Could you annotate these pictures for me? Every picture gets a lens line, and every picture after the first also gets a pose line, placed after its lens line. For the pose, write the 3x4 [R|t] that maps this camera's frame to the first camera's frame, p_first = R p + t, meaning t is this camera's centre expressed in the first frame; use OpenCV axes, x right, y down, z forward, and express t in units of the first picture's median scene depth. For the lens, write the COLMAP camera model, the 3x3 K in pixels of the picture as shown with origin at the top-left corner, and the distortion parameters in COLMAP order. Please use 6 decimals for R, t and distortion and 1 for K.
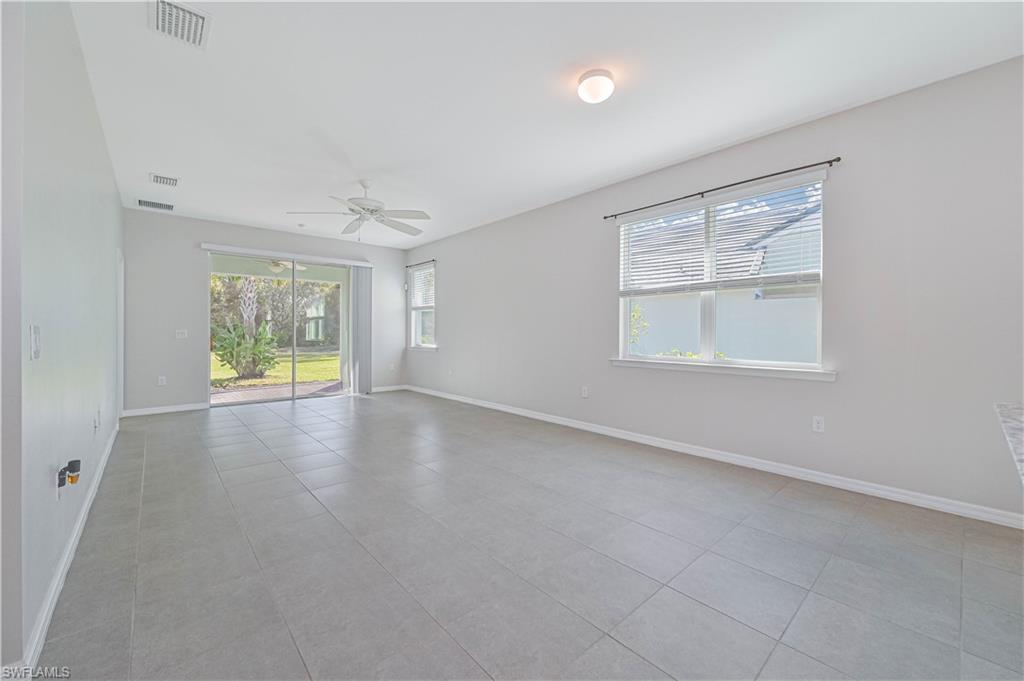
lens RADIAL K [[408.9, 0, 516.1], [0, 408.9, 333.9], [0, 0, 1]] dist [-0.014515, -0.000092]
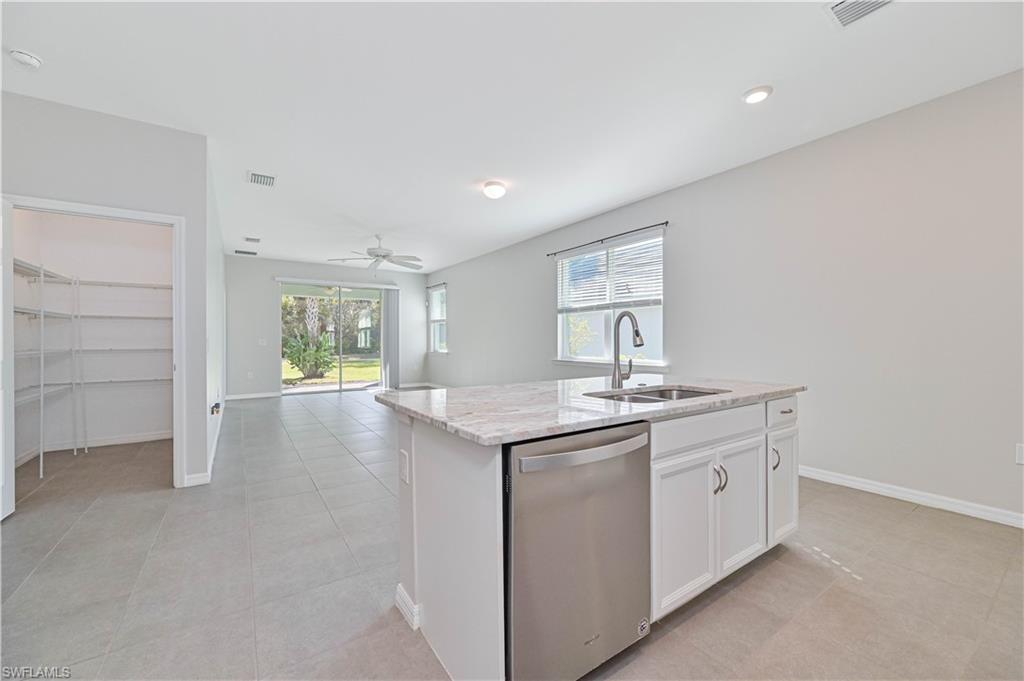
lens RADIAL K [[410.4, 0, 525.5], [0, 410.4, 341.3], [0, 0, 1]] dist [-0.034314, -0.000012]
pose [[0.993768, -0.005244, -0.111344, 0.173228], [0.005264, 0.999986, -0.000108, 0.000954], [0.111343, -0.000479, 0.993782, -0.214690]]
